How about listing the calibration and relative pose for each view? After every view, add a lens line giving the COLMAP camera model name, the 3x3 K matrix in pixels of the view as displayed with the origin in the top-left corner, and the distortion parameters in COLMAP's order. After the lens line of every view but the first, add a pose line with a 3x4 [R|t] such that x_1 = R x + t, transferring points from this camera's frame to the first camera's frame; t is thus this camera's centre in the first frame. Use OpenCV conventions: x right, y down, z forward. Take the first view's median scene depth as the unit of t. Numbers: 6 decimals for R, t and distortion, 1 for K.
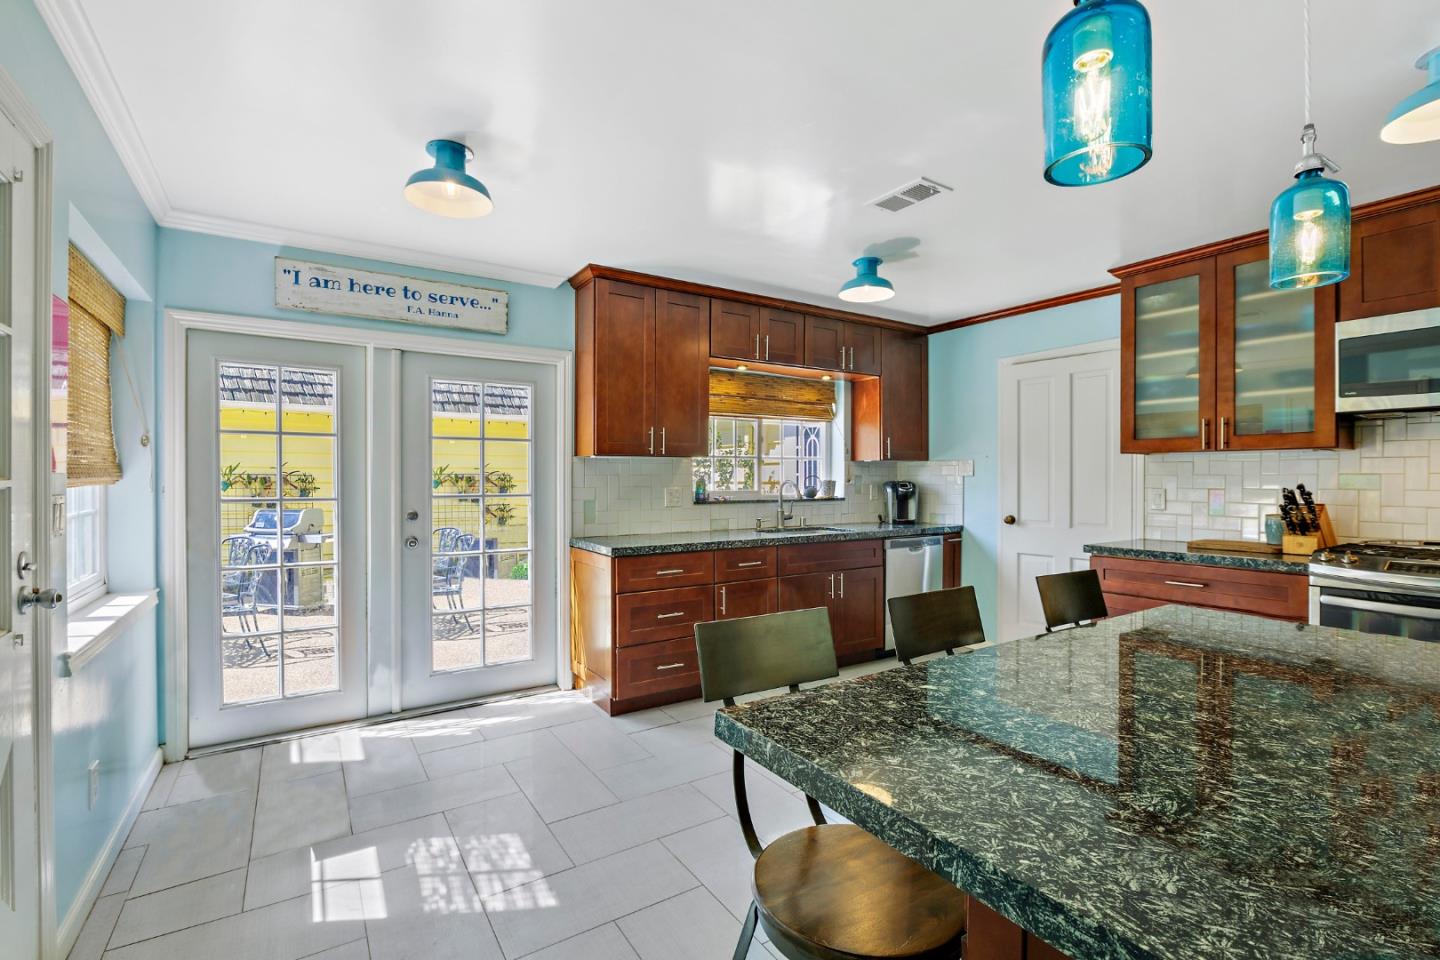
lens RADIAL K [[644.9, 0, 712.8], [0, 644.9, 480.6], [0, 0, 1]] dist [-0.008457, -0.000208]
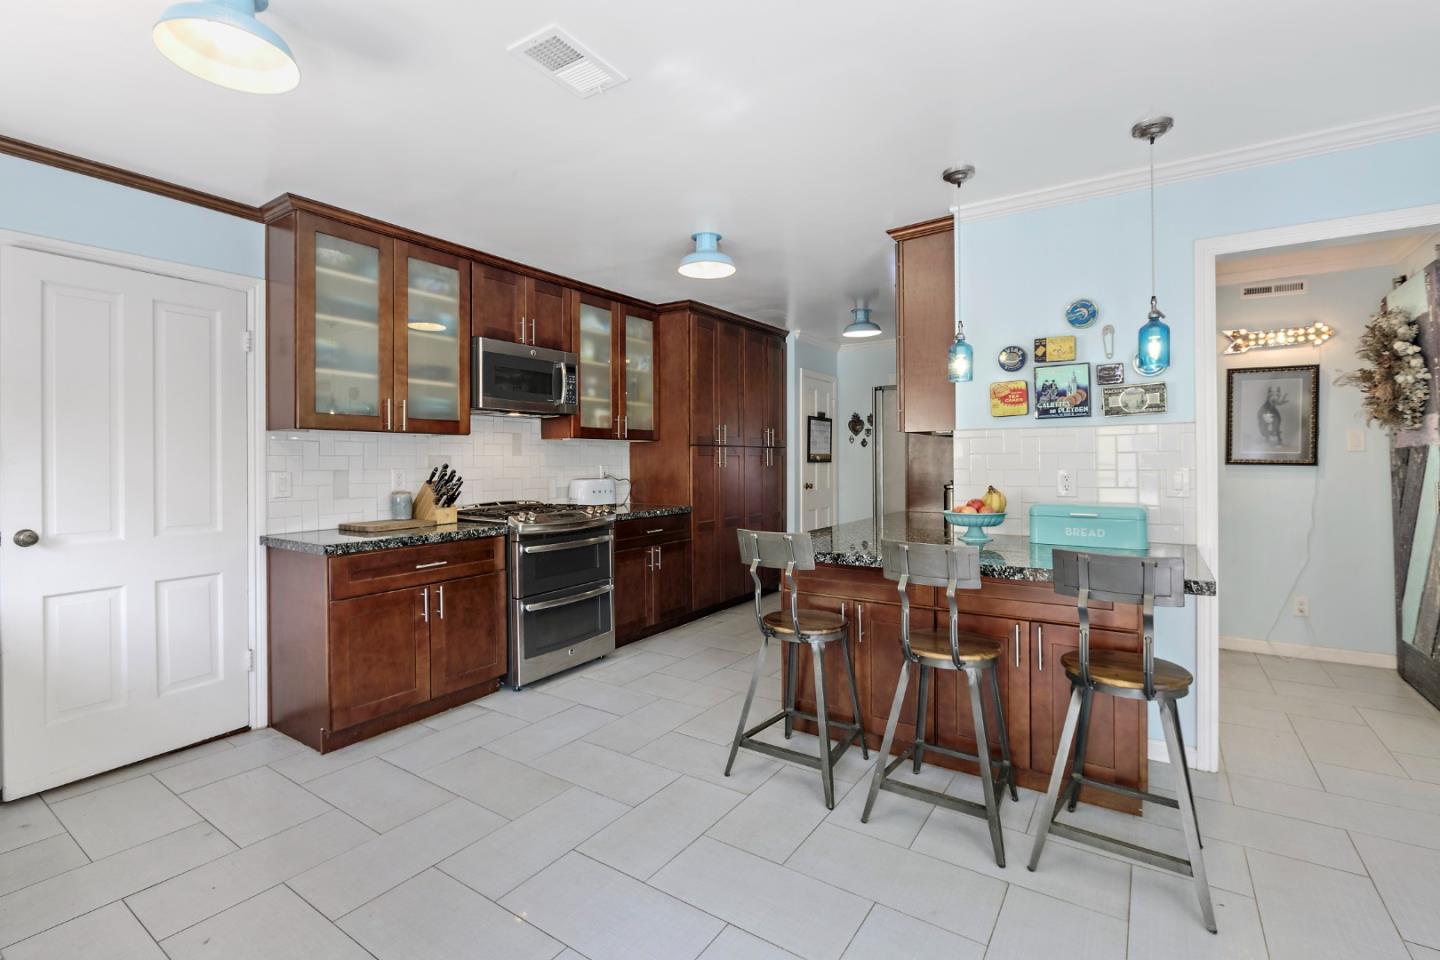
lens RADIAL K [[644.9, 0, 711.7], [0, 644.9, 466.5], [0, 0, 1]] dist [-0.008457, -0.000208]
pose [[-0.387912, -0.012644, 0.921610, -0.325773], [0.005577, 0.999855, 0.016065, -0.005426], [-0.921680, 0.011371, -0.387785, 0.886191]]
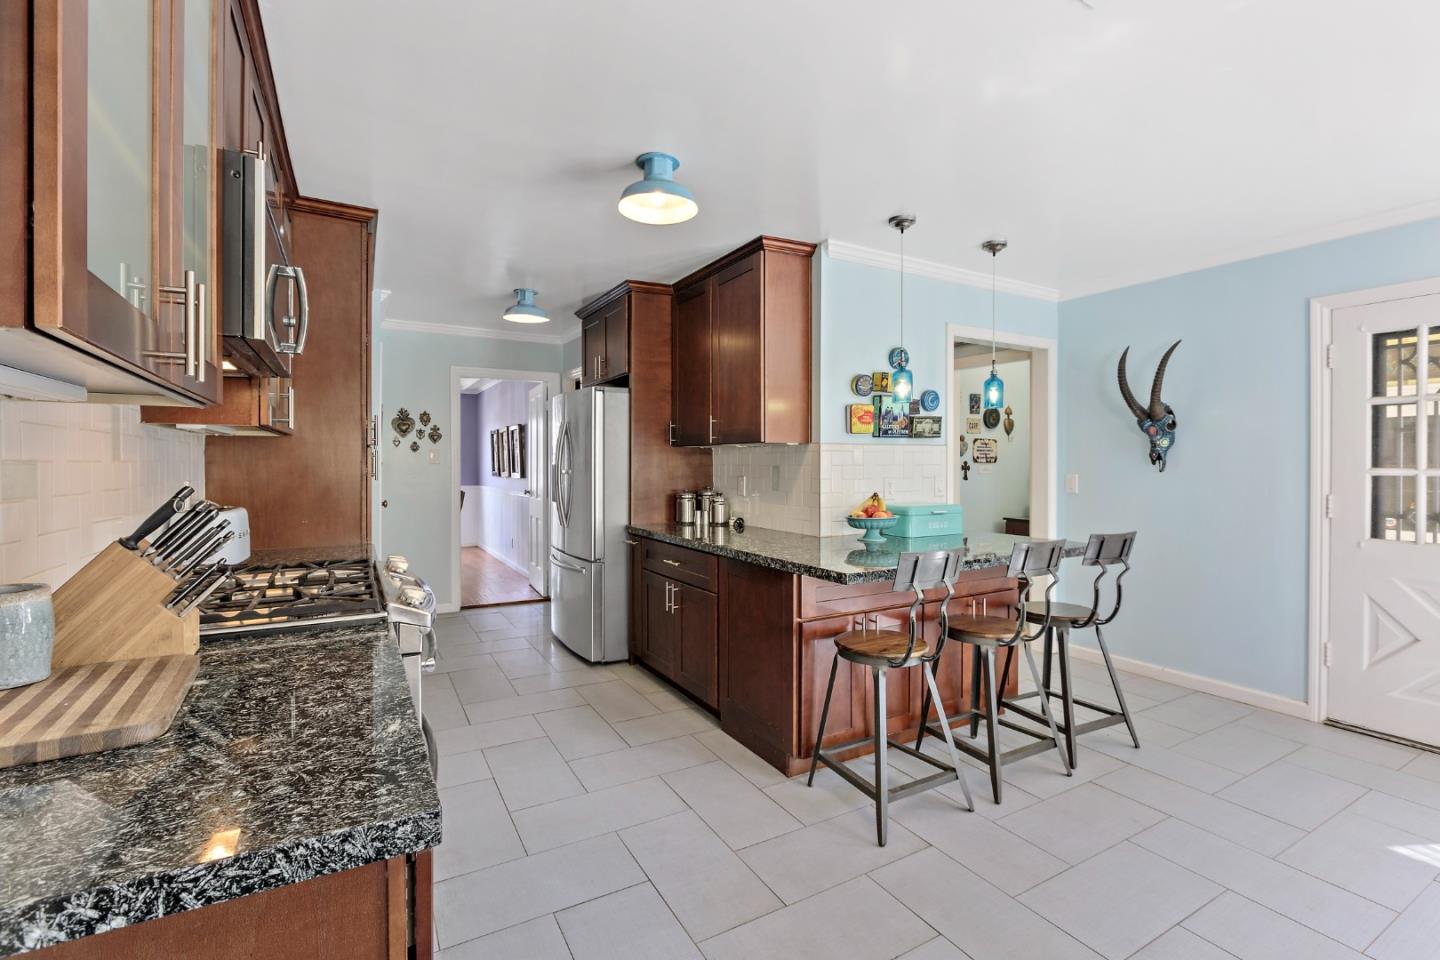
lens RADIAL K [[644.9, 0, 715.8], [0, 644.9, 478.1], [0, 0, 1]] dist [-0.008457, -0.000208]
pose [[-0.997749, -0.007413, 0.066643, 0.476832], [-0.005735, 0.999662, 0.025339, -0.011159], [-0.066808, 0.024900, -0.997455, 1.217975]]
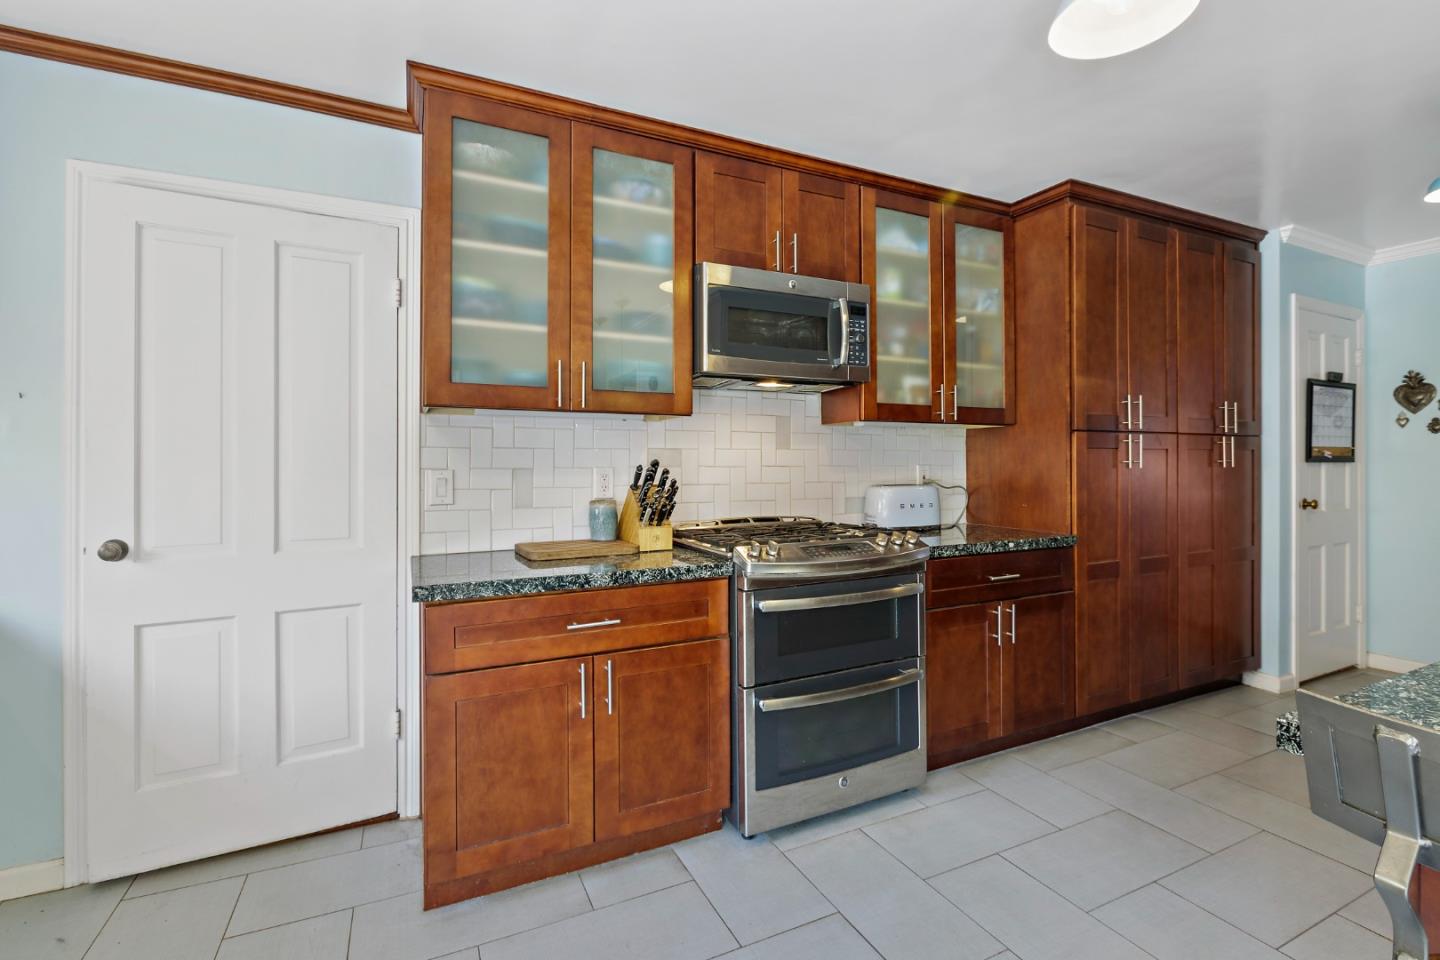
lens RADIAL K [[644.9, 0, 719.0], [0, 644.9, 465.1], [0, 0, 1]] dist [-0.008457, -0.000208]
pose [[0.127274, -0.005721, 0.991851, 0.127998], [0.007455, 0.999961, 0.004811, 0.007449], [-0.991840, 0.006782, 0.127312, 0.722729]]
